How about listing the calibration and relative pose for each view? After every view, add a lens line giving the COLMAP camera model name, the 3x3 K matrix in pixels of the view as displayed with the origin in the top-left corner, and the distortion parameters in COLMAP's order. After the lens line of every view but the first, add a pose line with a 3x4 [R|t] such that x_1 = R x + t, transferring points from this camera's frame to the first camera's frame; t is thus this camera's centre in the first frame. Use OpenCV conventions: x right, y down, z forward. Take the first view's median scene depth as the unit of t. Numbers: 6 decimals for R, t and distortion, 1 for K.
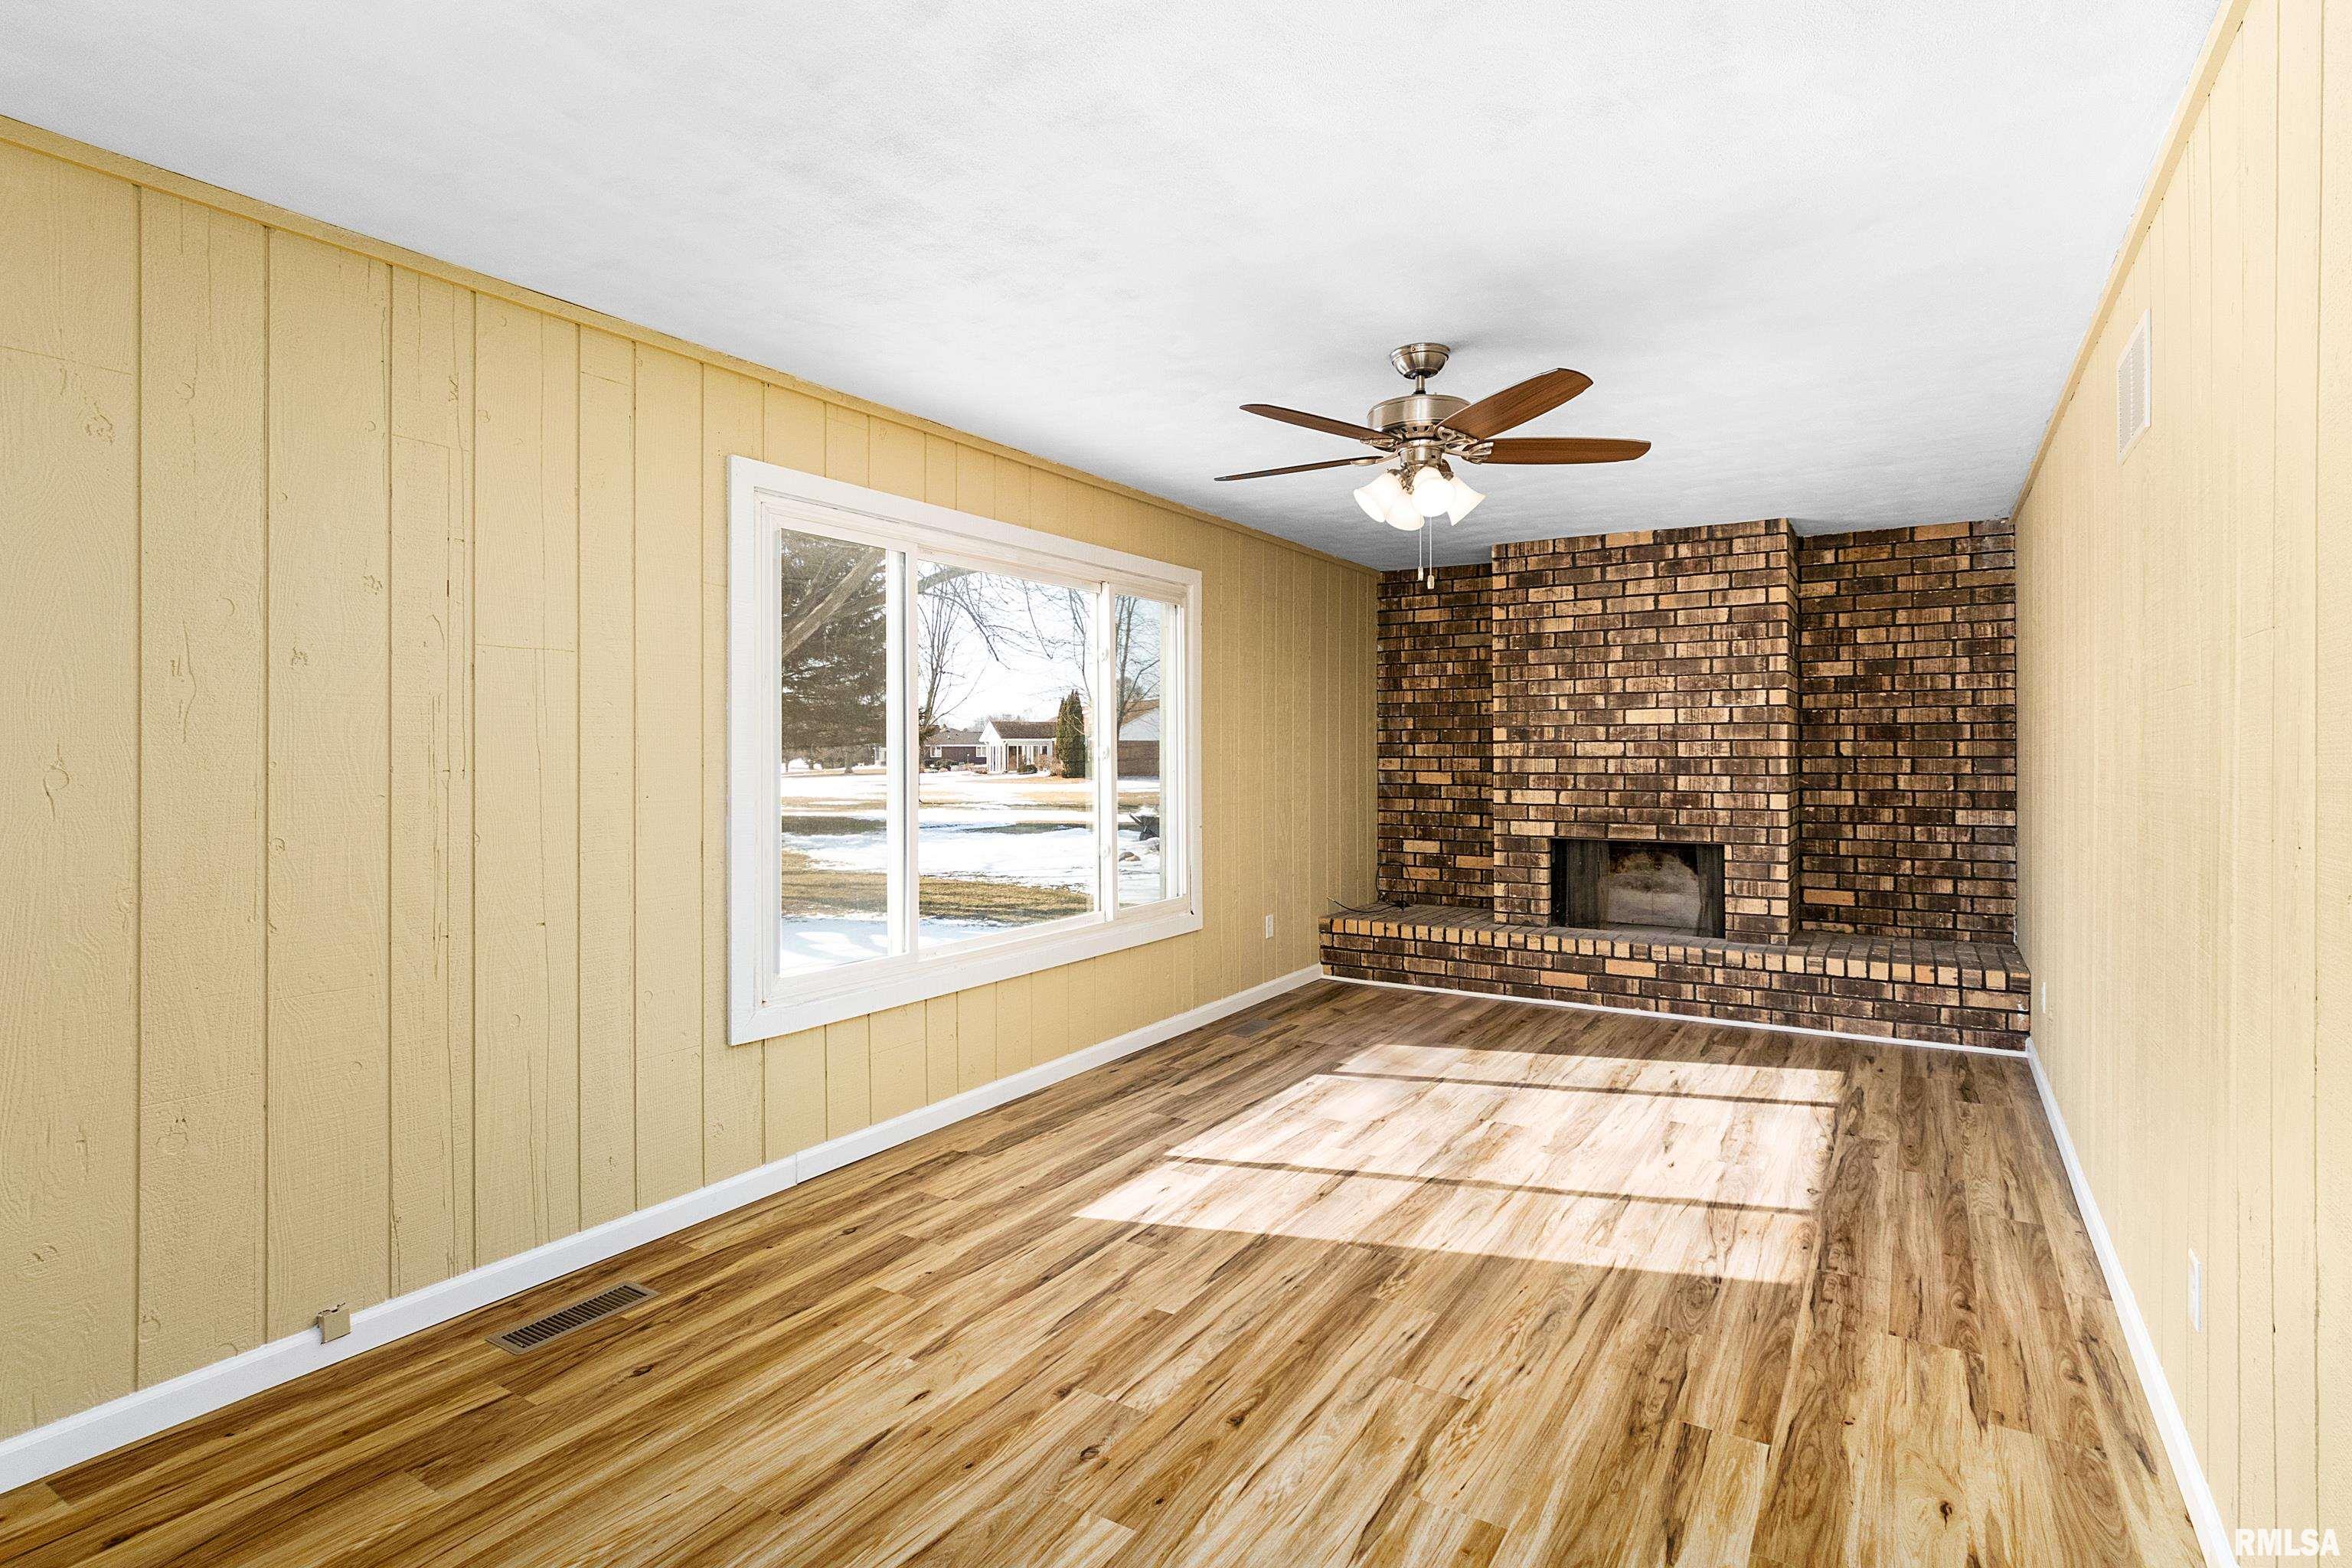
lens RADIAL K [[1156.5, 0, 1222.6], [0, 1156.5, 749.9], [0, 0, 1]] dist [0.016960, -0.012283]
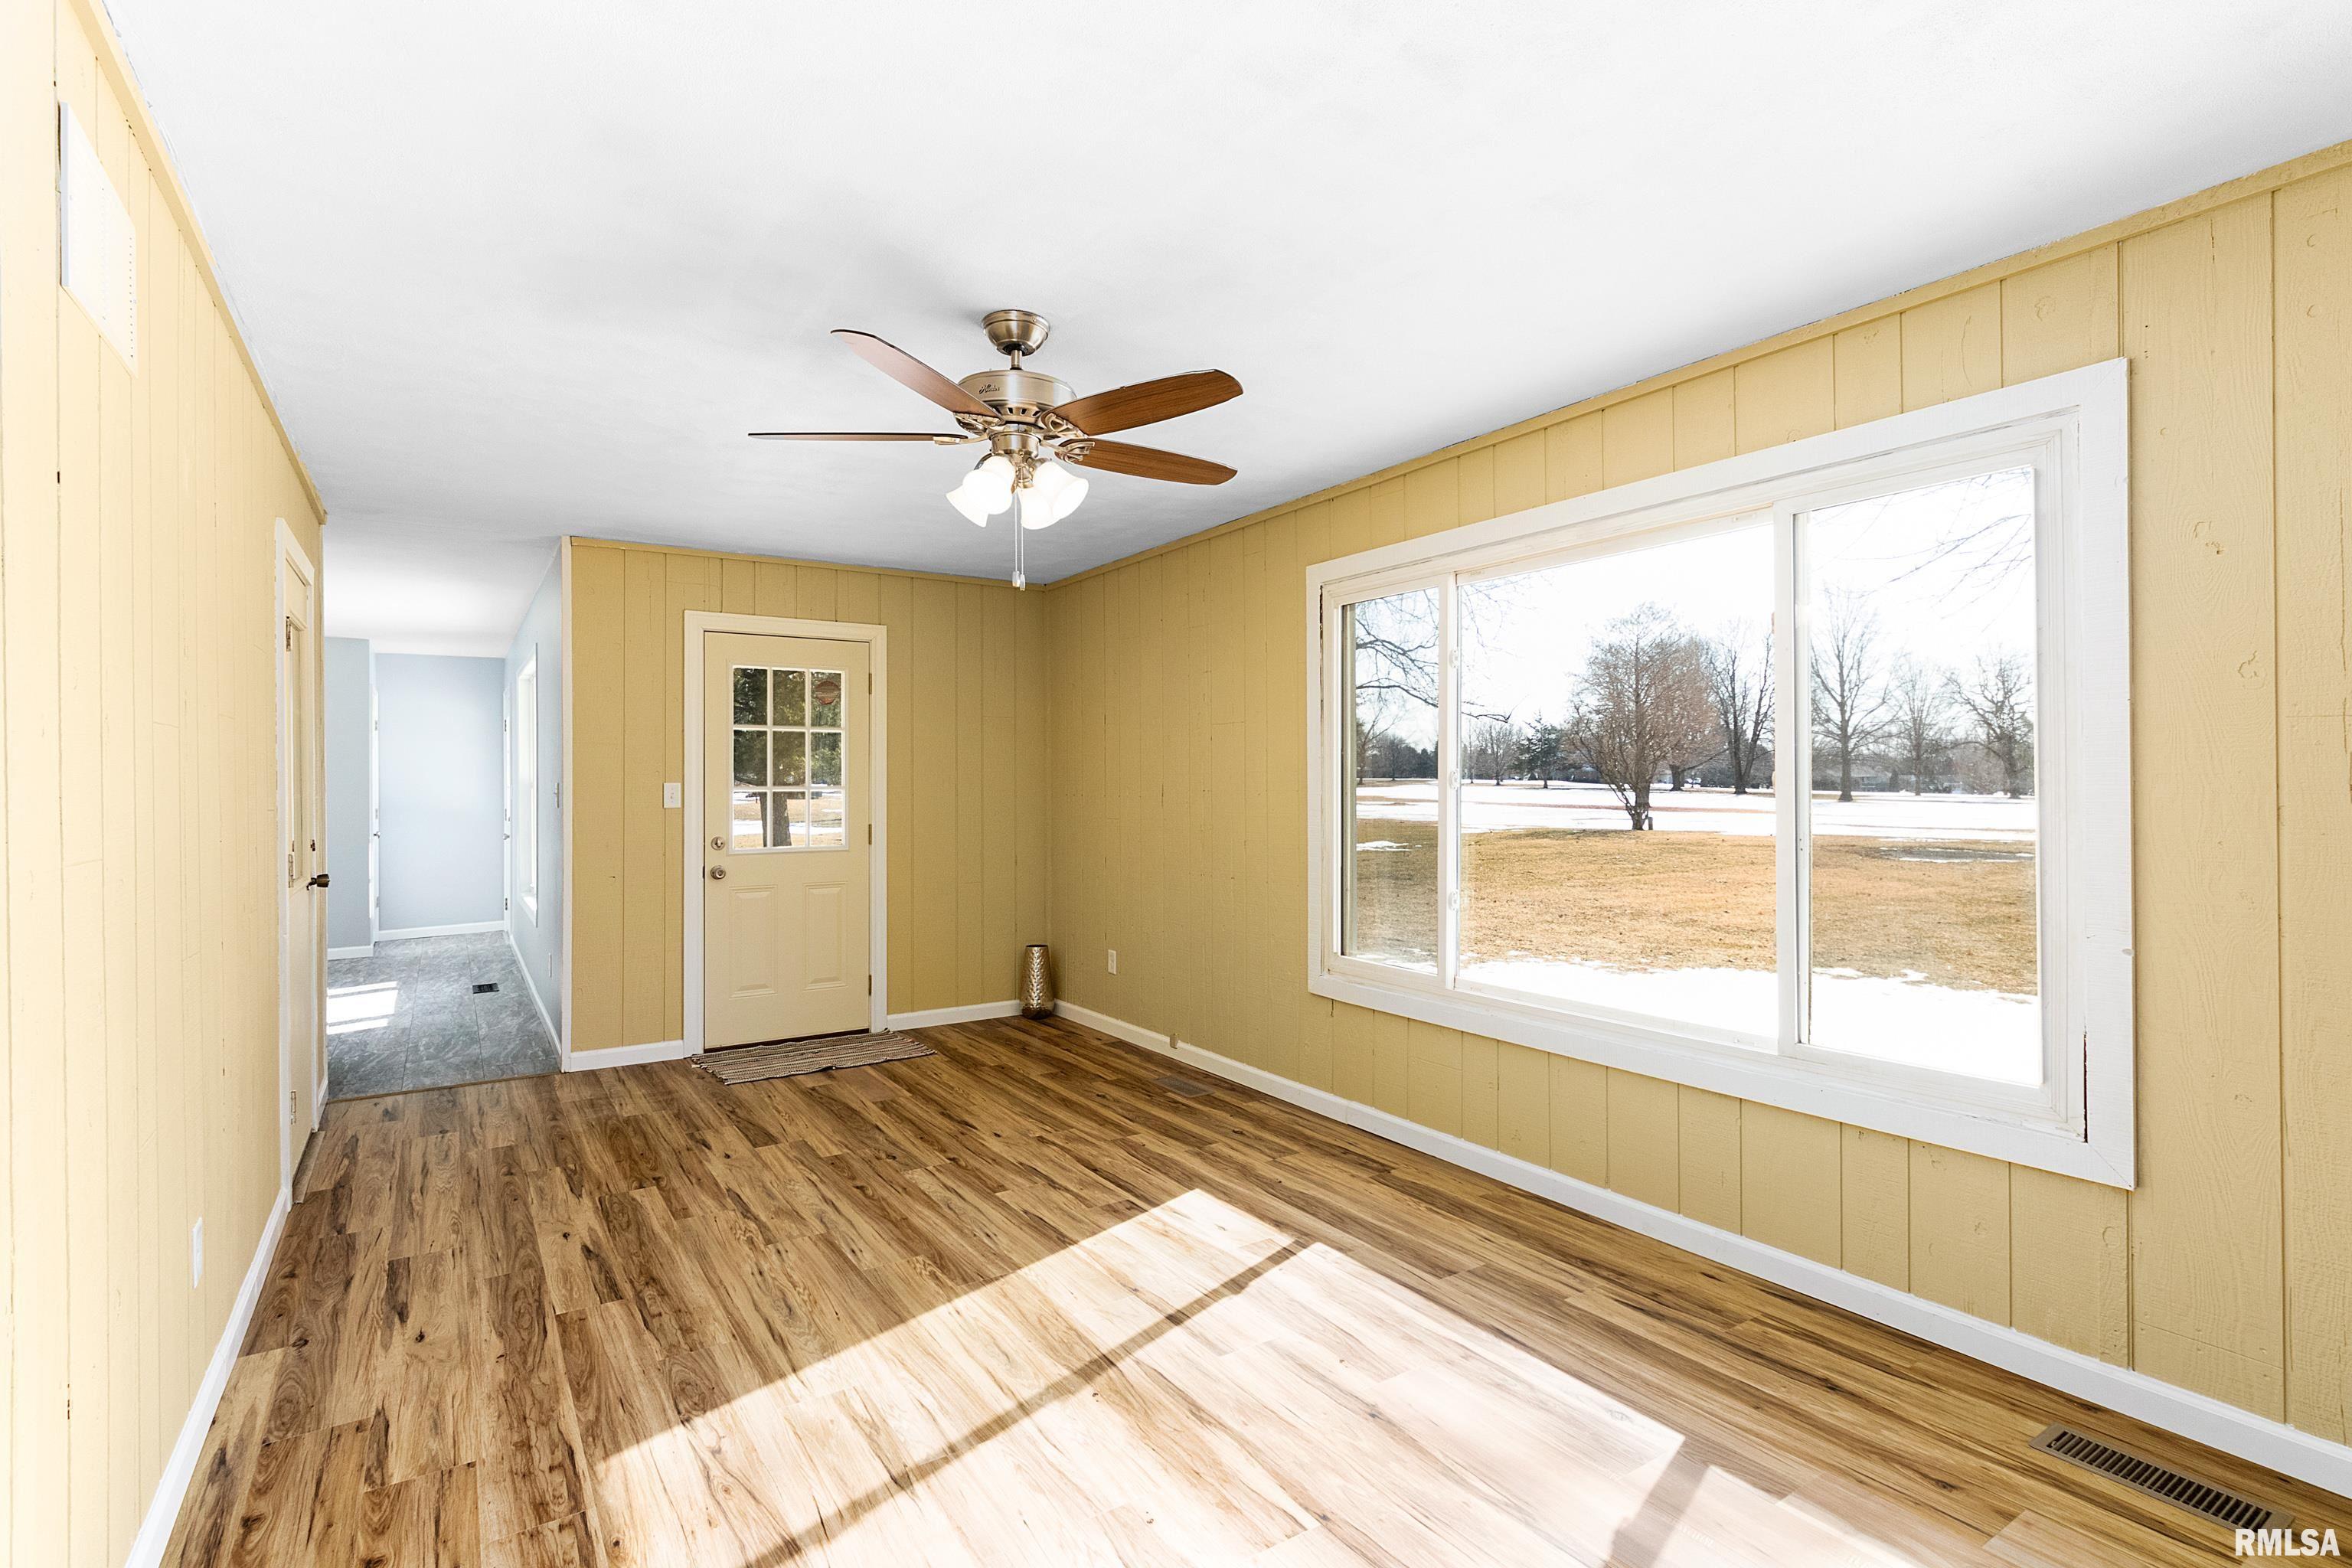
lens RADIAL K [[1116.3, 0, 1145.7], [0, 1116.3, 796.6], [0, 0, 1]] dist [0.013733, -0.001377]
pose [[-0.452130, 0.017655, -0.891777, 0.853895], [0.009283, 0.999843, 0.015088, -0.000124], [0.891904, -0.001456, -0.452223, 1.434860]]
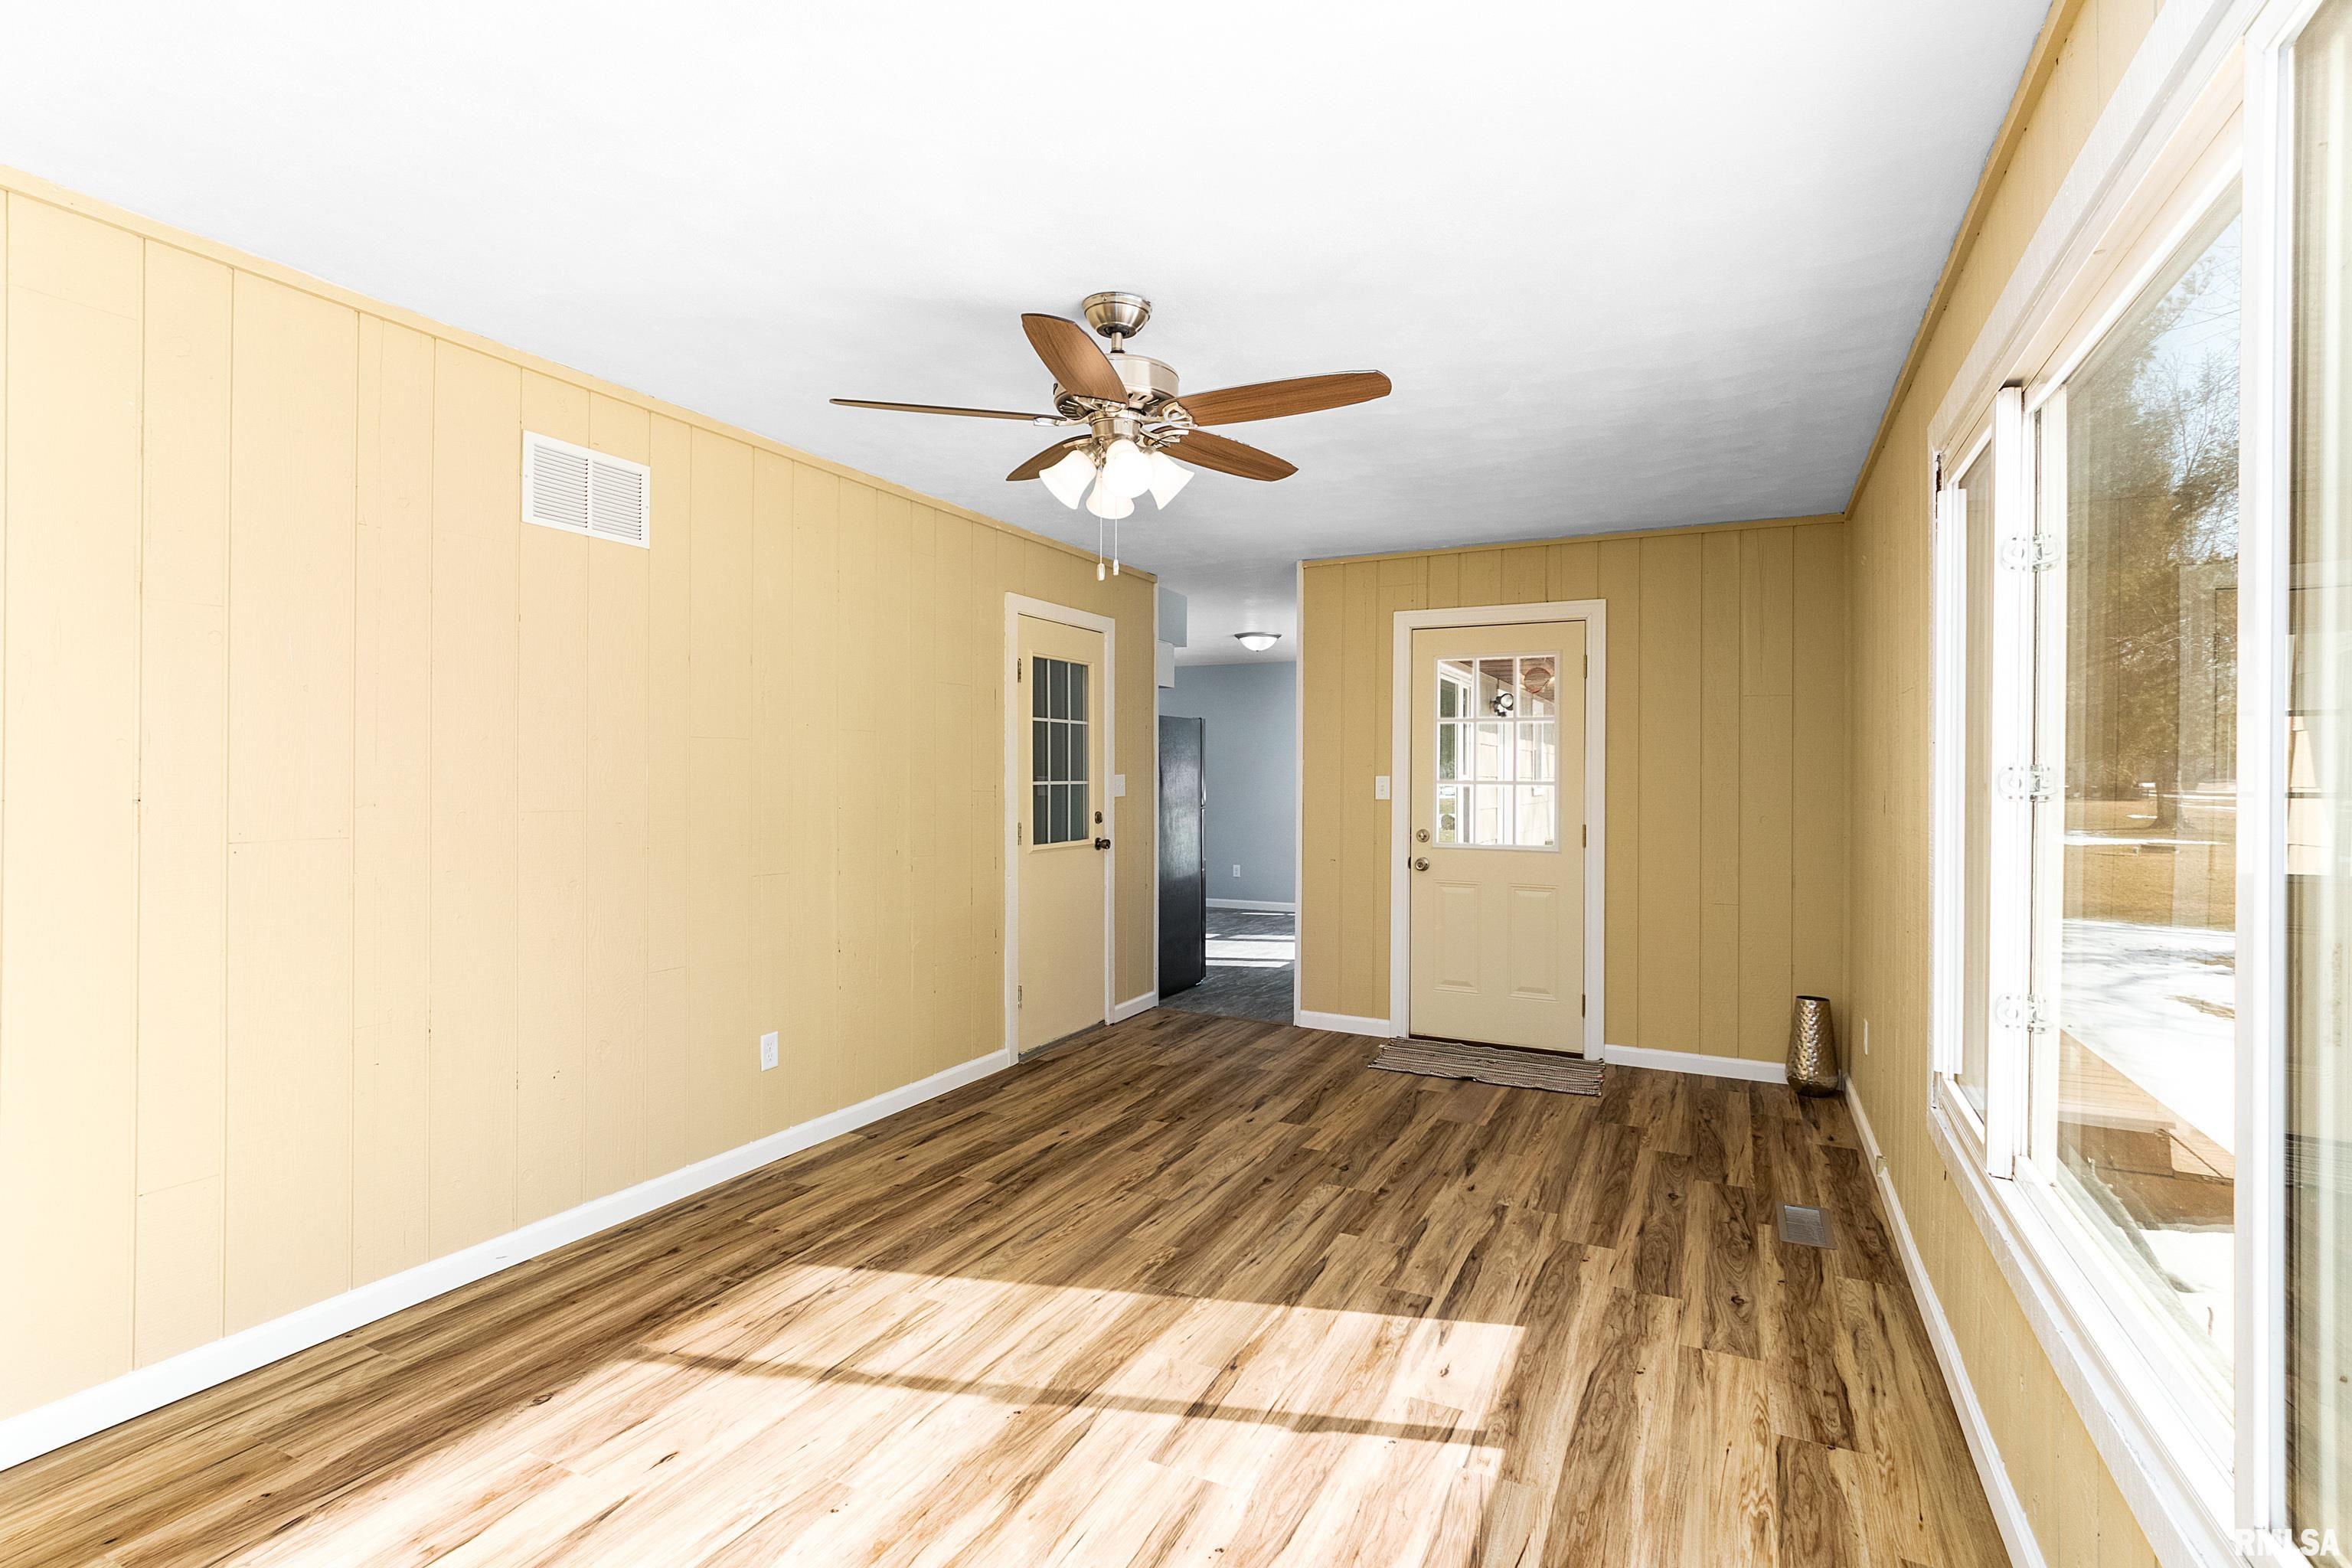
lens RADIAL K [[1121.3, 0, 1163.4], [0, 1121.3, 786.1], [0, 0, 1]] dist [0.014423, -0.010855]
pose [[-0.997420, -0.004099, -0.071667, 0.191050], [-0.004741, 0.999950, 0.008798, 0.000195], [0.071627, 0.009115, -0.997390, 1.778282]]
